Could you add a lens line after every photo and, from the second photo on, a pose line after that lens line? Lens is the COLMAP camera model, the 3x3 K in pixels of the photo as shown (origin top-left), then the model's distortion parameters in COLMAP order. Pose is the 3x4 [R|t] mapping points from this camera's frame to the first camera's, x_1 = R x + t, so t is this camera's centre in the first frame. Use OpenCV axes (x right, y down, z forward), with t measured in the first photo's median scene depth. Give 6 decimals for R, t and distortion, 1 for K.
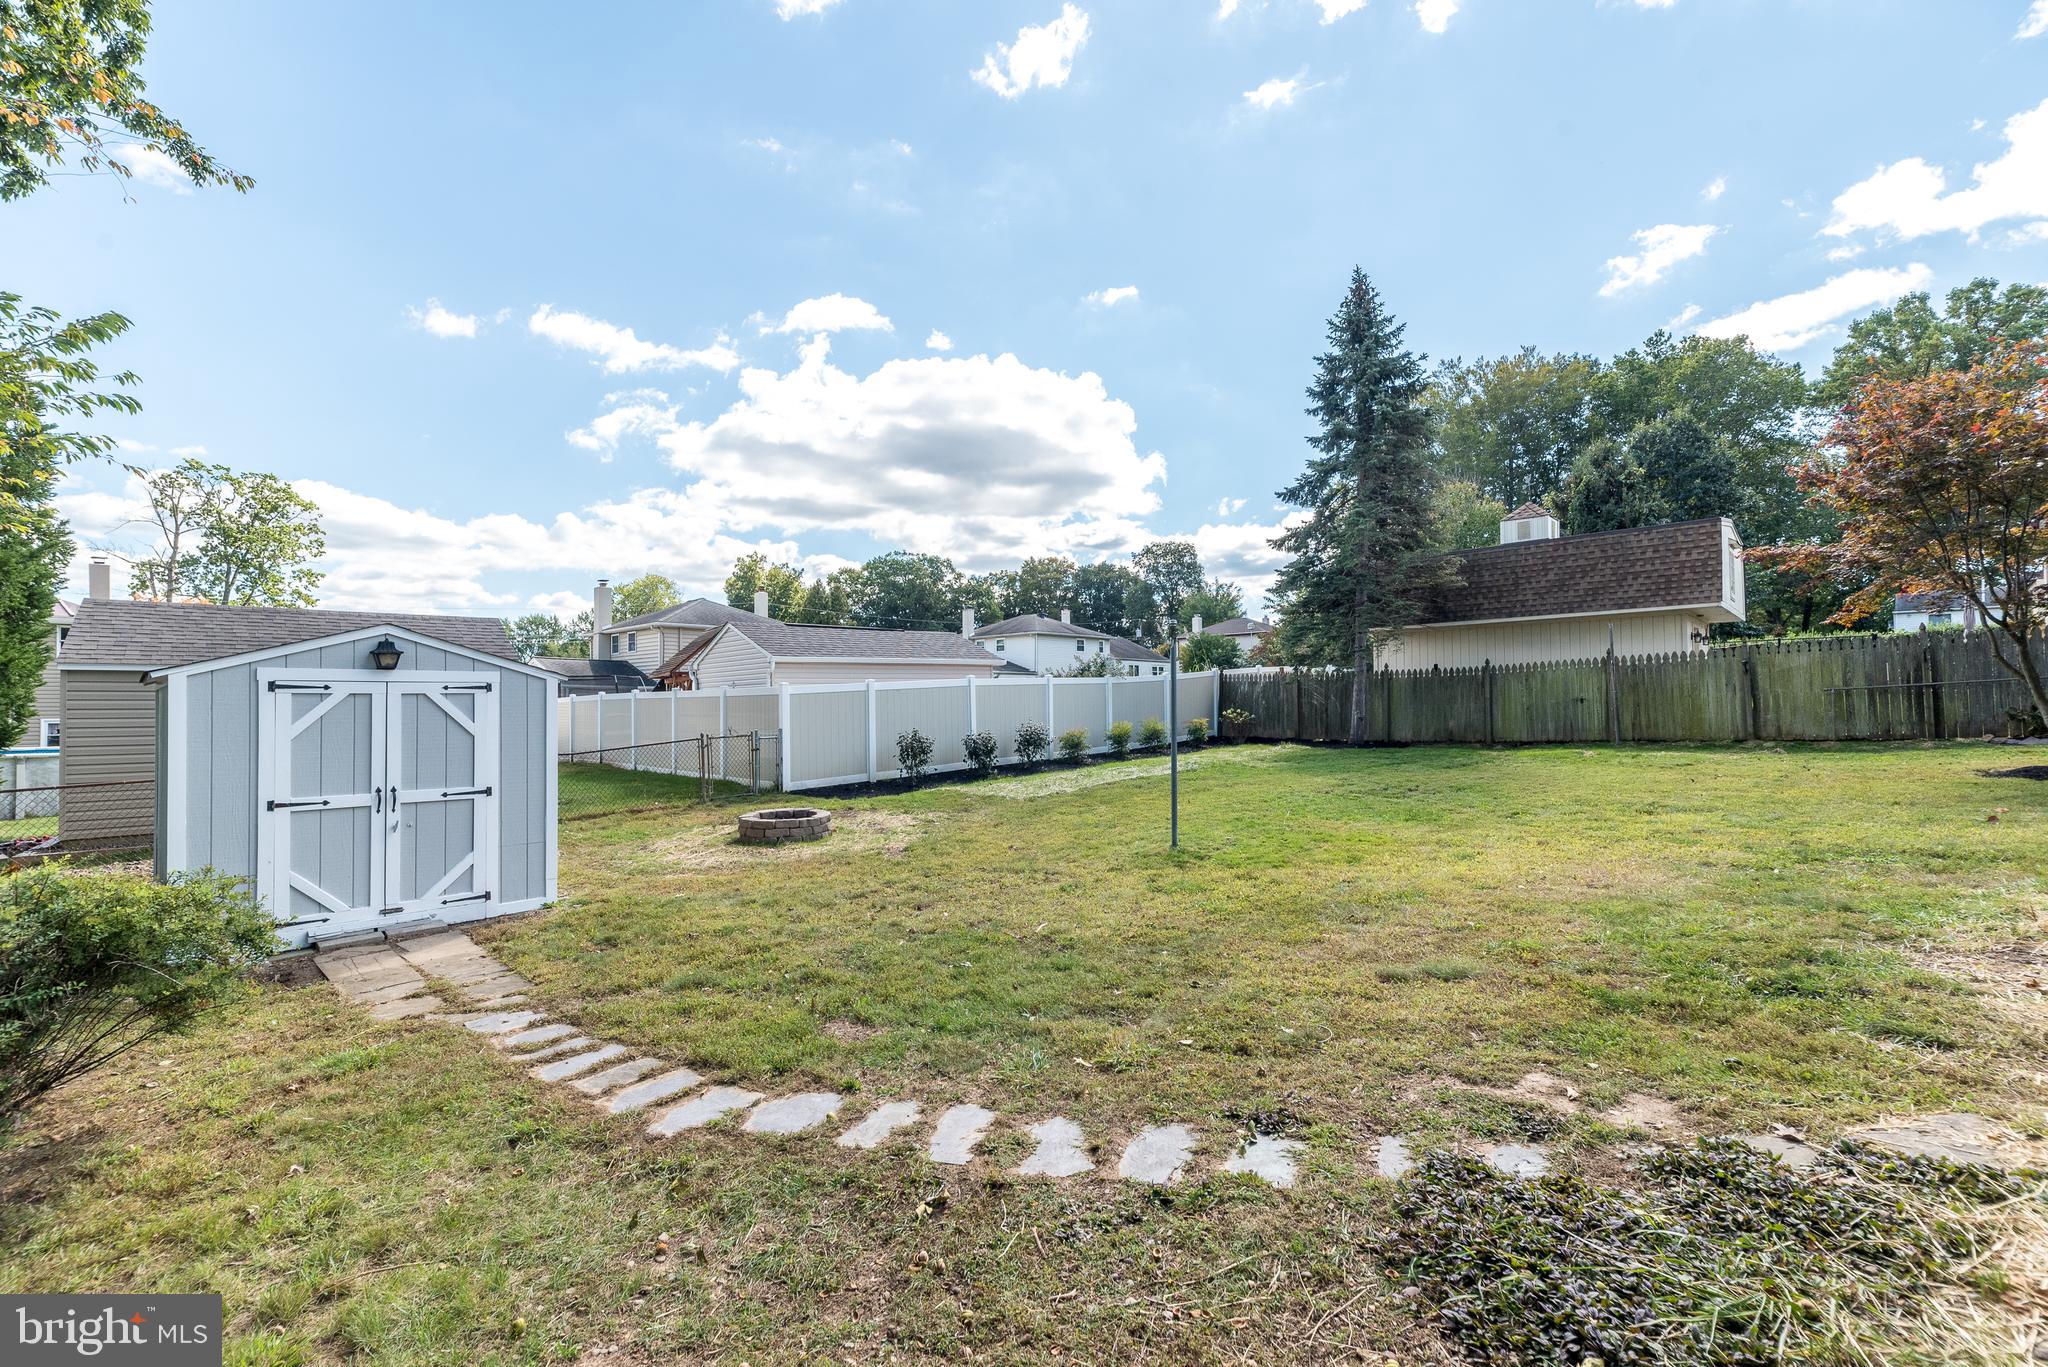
lens RADIAL K [[918.3, 0, 1025.1], [0, 918.3, 685.6], [0, 0, 1]] dist [-0.000711, 0.000015]
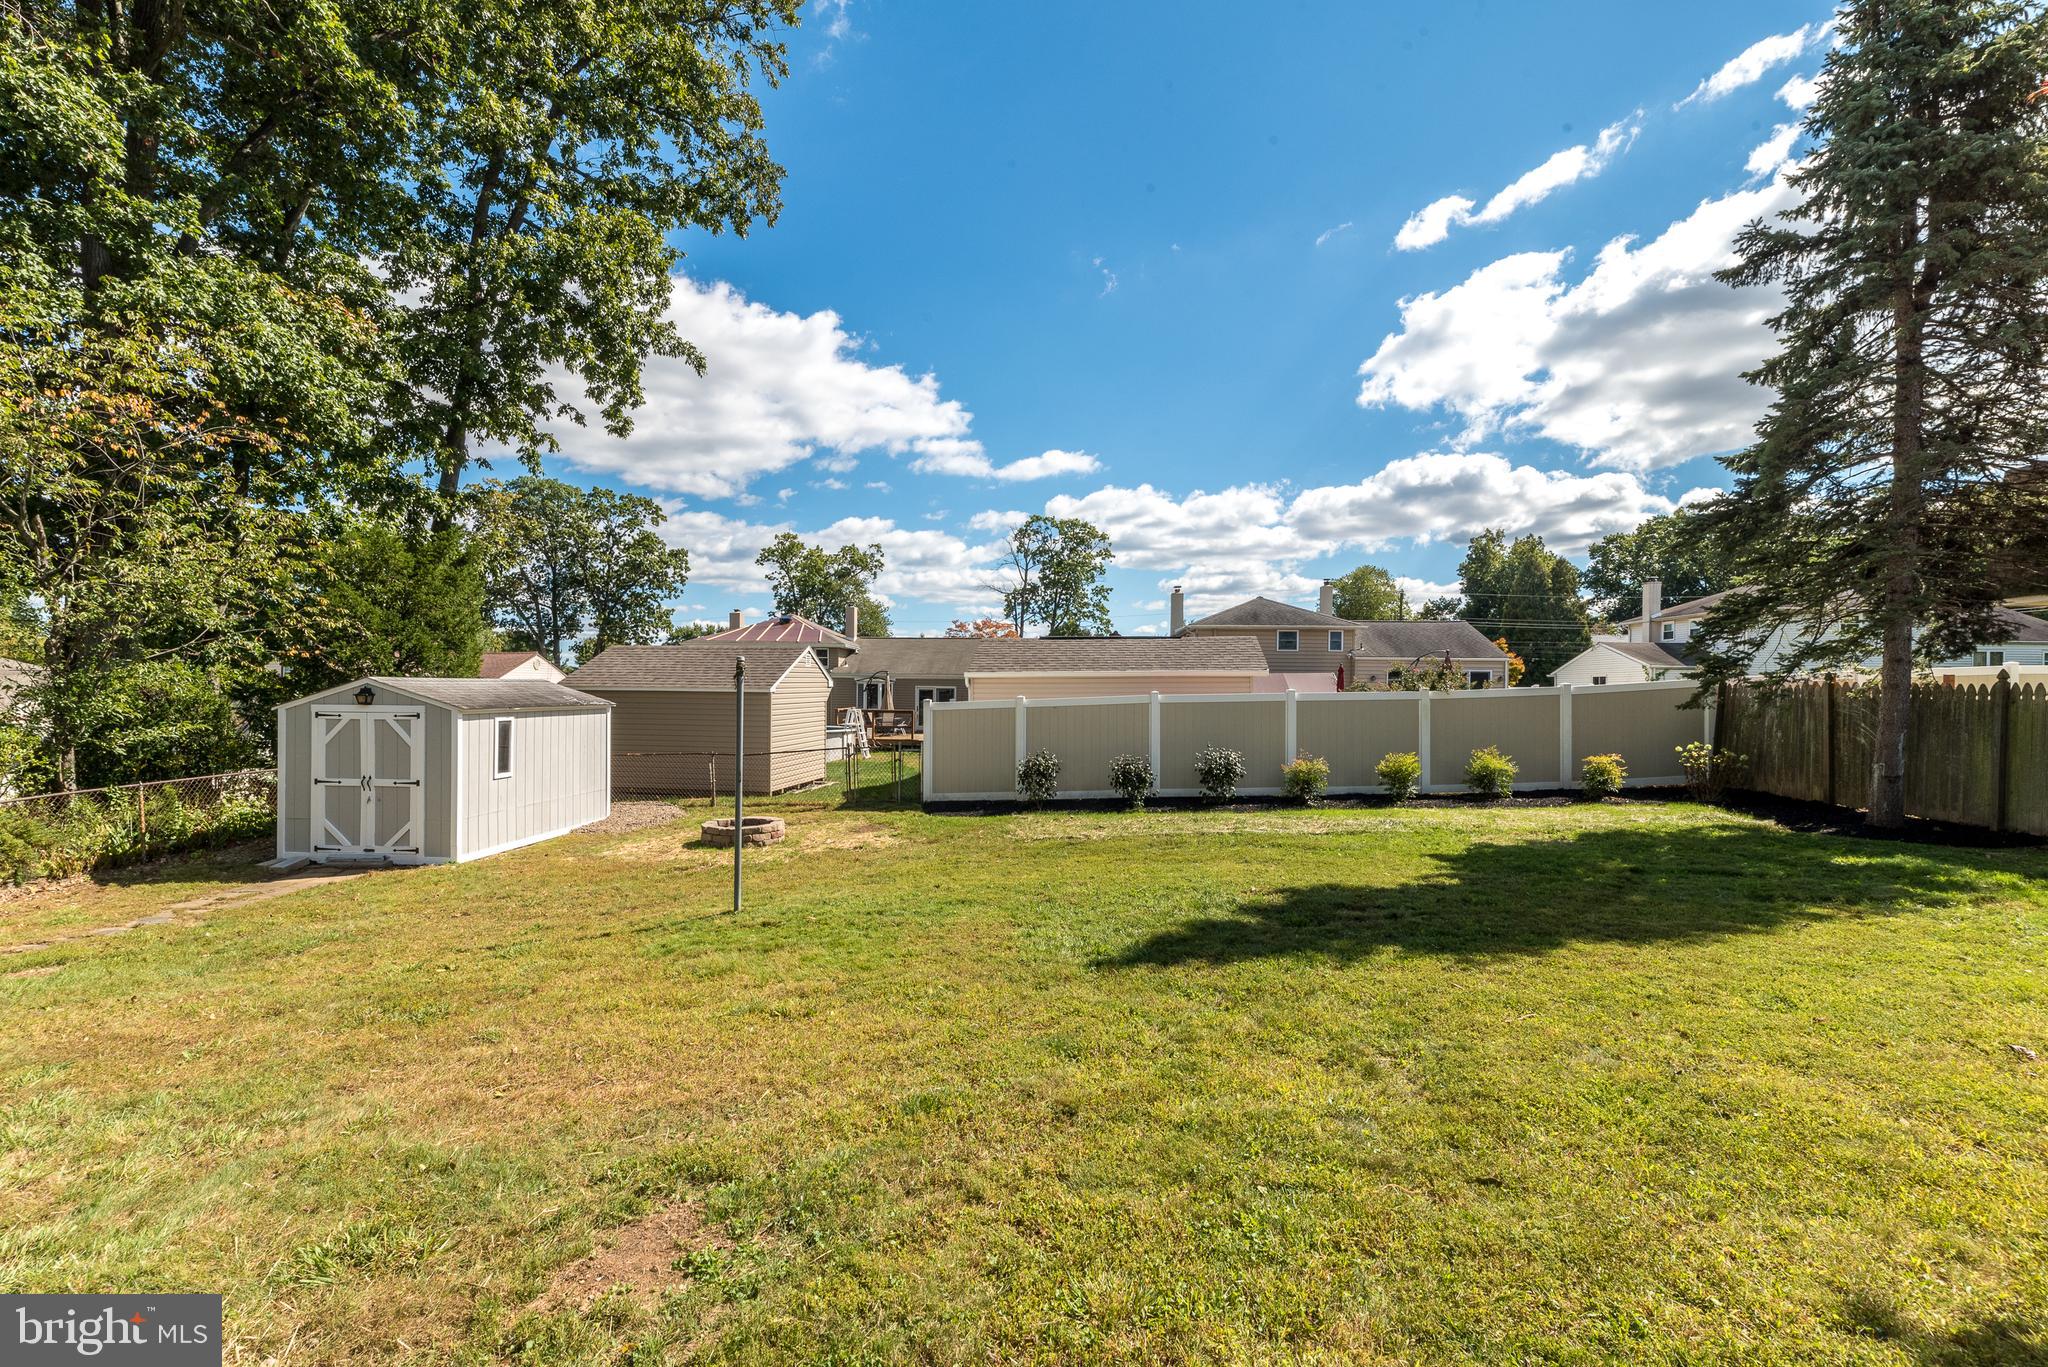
lens RADIAL K [[918.3, 0, 1025.4], [0, 918.3, 682.8], [0, 0, 1]] dist [-0.000711, 0.000015]
pose [[0.639798, 0.007651, -0.768505, 0.154815], [0.003352, 0.999913, 0.012745, -0.008947], [0.768536, -0.010730, 0.639716, 0.095322]]
